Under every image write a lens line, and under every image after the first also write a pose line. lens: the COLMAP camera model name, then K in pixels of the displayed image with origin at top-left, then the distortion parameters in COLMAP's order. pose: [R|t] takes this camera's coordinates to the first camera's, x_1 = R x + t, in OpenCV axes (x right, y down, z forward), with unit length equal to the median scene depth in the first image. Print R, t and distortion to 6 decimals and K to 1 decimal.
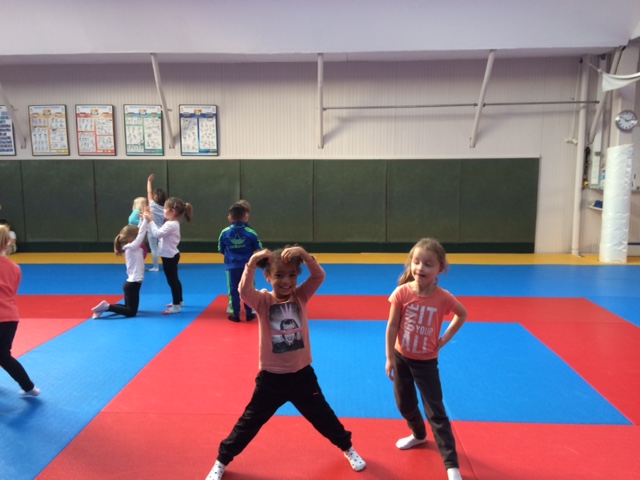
lens RADIAL K [[562.1, 0, 311.0], [0, 562.1, 256.0], [0, 0, 1]] dist [0.112642, -0.163753]
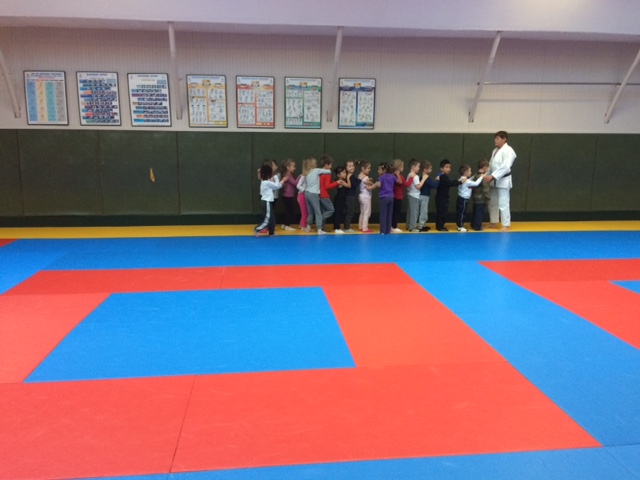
lens RADIAL K [[562.1, 0, 331.1], [0, 562.1, 239.5], [0, 0, 1]] dist [0.112642, -0.163753]
pose [[0.988797, -0.015669, 0.148438, -0.397738], [0.012876, 0.999722, 0.019762, 0.001066], [-0.148707, -0.017629, 0.988724, 0.000648]]
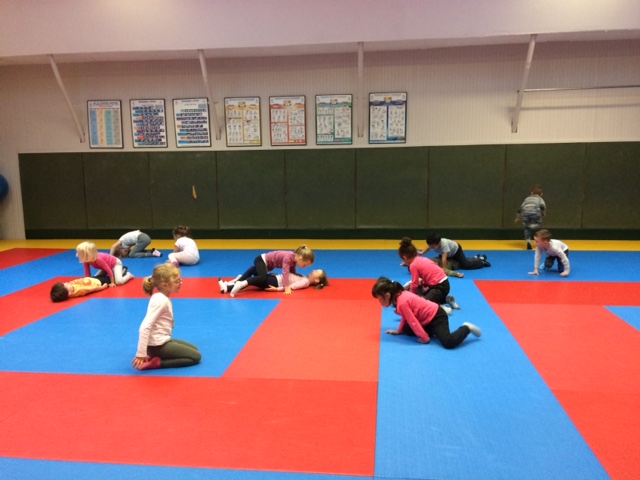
lens RADIAL K [[562.1, 0, 325.8], [0, 562.1, 244.4], [0, 0, 1]] dist [0.112642, -0.163753]
pose [[0.996256, -0.000345, -0.086456, -0.220924], [0.000480, 0.999999, 0.001545, 0.001172], [0.086455, -0.001581, 0.996255, -0.009932]]
